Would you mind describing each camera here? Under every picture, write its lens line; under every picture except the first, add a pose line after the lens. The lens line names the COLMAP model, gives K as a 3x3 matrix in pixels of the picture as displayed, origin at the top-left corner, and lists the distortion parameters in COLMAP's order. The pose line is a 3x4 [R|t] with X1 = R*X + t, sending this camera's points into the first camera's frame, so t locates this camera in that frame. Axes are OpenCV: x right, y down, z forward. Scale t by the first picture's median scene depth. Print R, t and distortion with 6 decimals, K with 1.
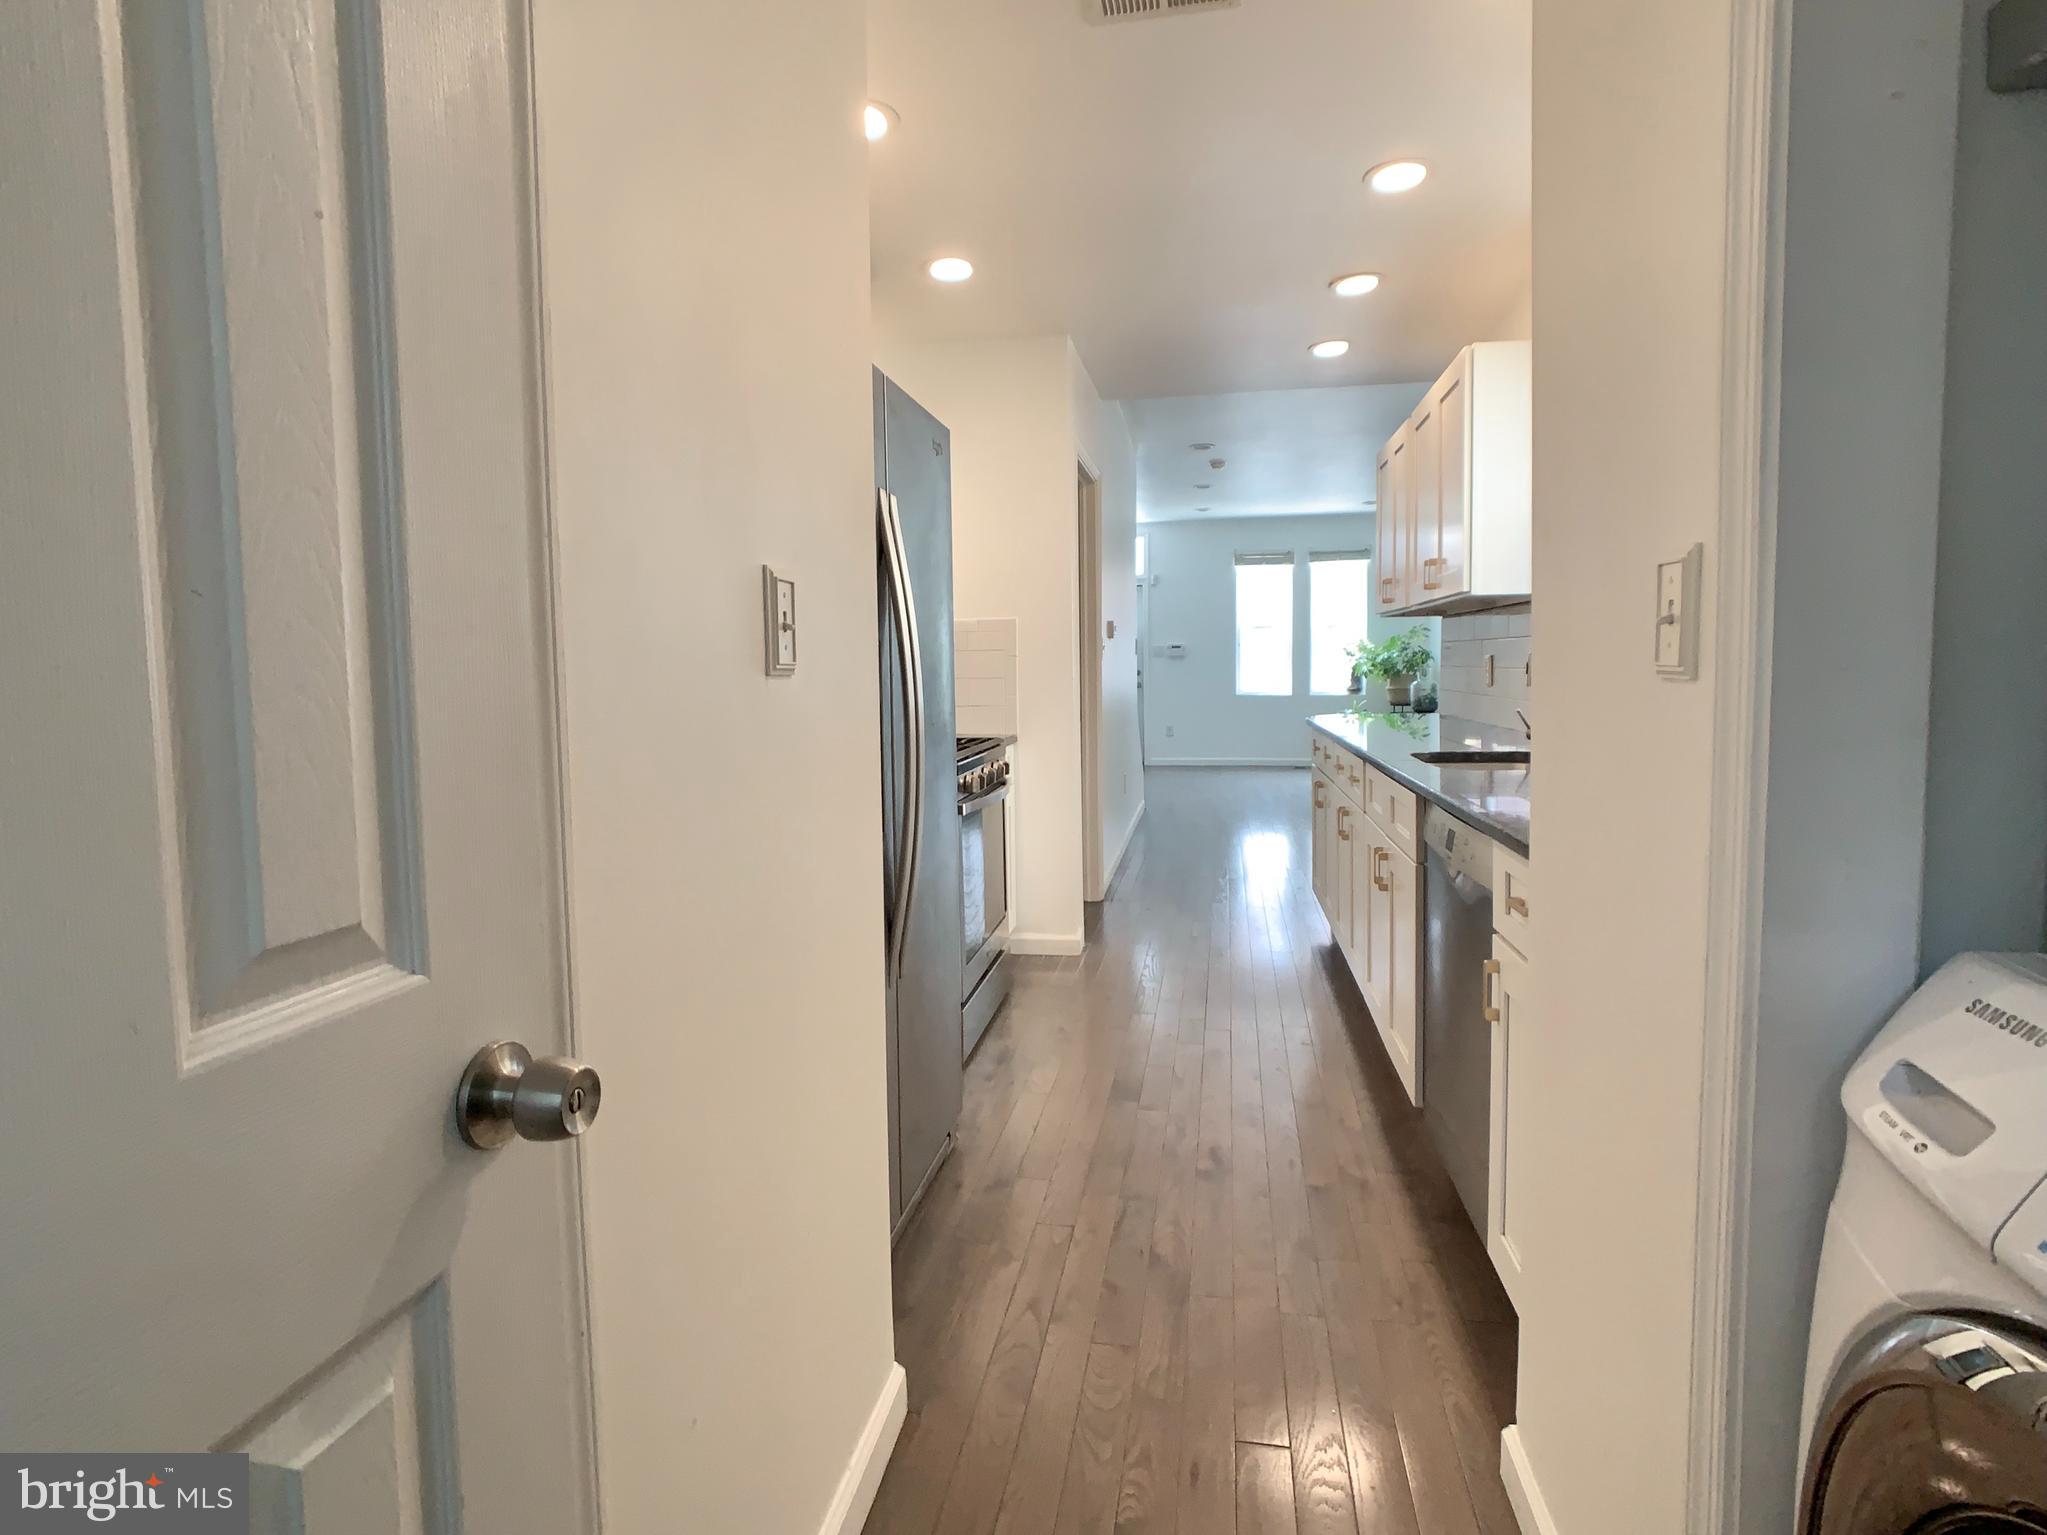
lens RADIAL K [[1065.9, 0, 1018.1], [0, 1065.9, 735.6], [0, 0, 1]] dist [-0.019450, -0.000041]
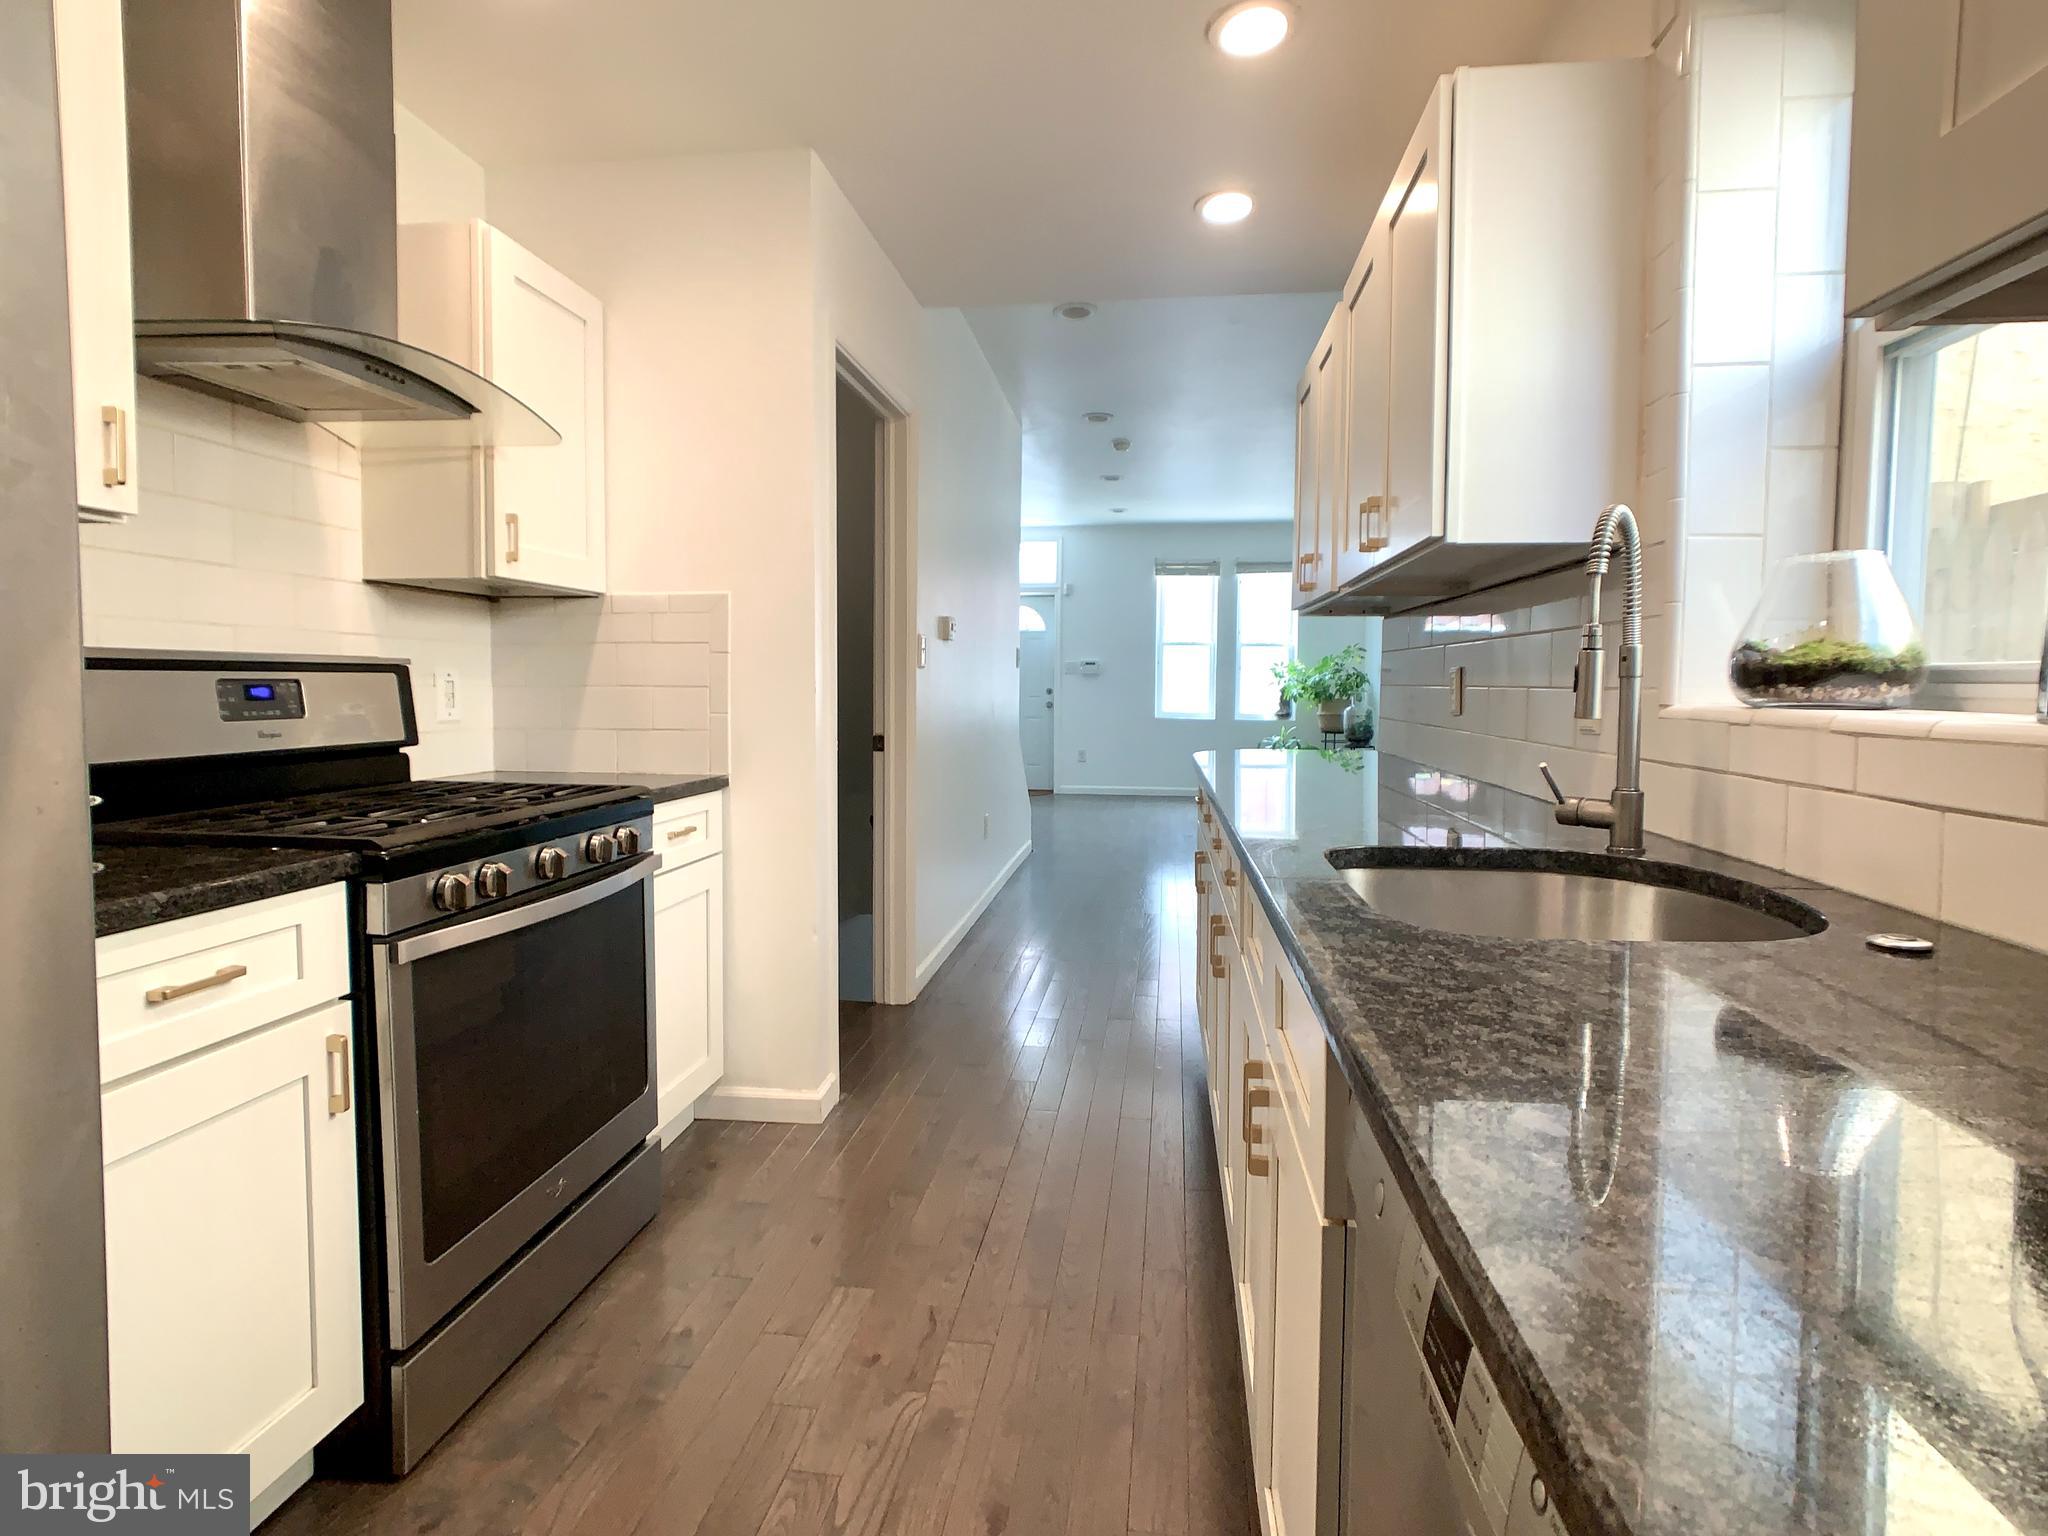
lens RADIAL K [[1011.7, 0, 1034.9], [0, 1011.7, 734.8], [0, 0, 1]] dist [-0.013717, 0.000213]
pose [[0.998305, 0.019937, 0.054673, 0.061729], [-0.019029, 0.999673, -0.017071, -0.007685], [-0.054995, 0.016001, 0.998358, 0.160563]]
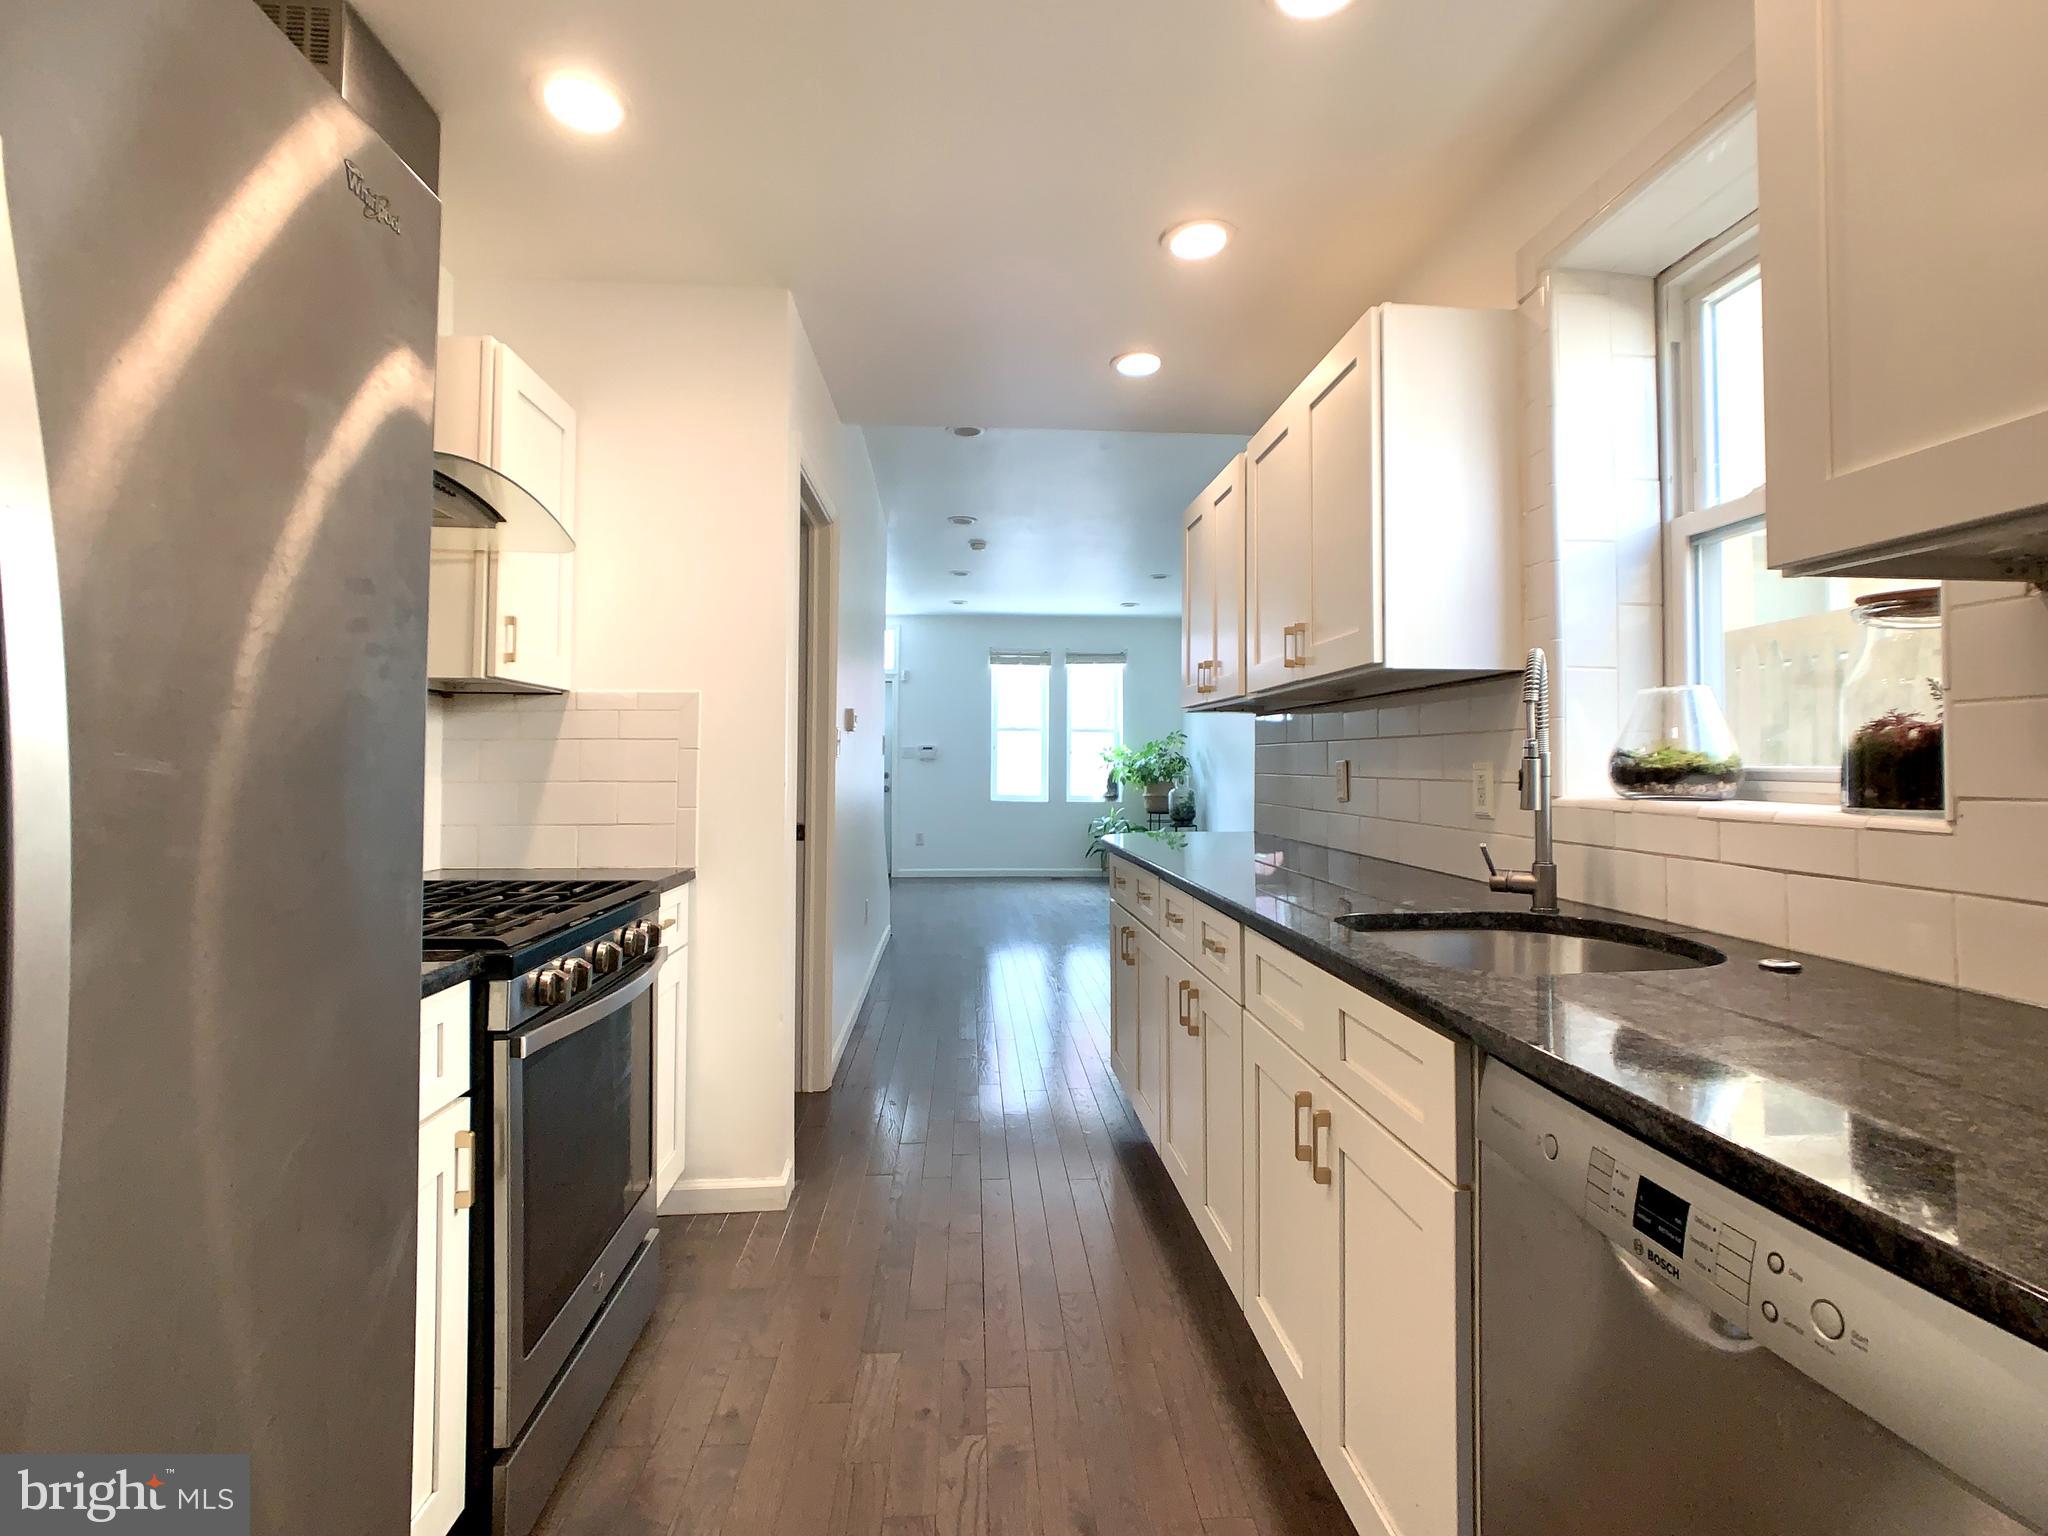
lens RADIAL K [[1011.7, 0, 1034.9], [0, 1011.7, 734.8], [0, 0, 1]] dist [-0.013717, 0.000213]
pose [[0.967045, 0.026468, 0.253225, 0.017146], [-0.001357, 0.995103, -0.098830, -0.008871], [-0.254601, 0.095230, 0.962346, 0.141902]]
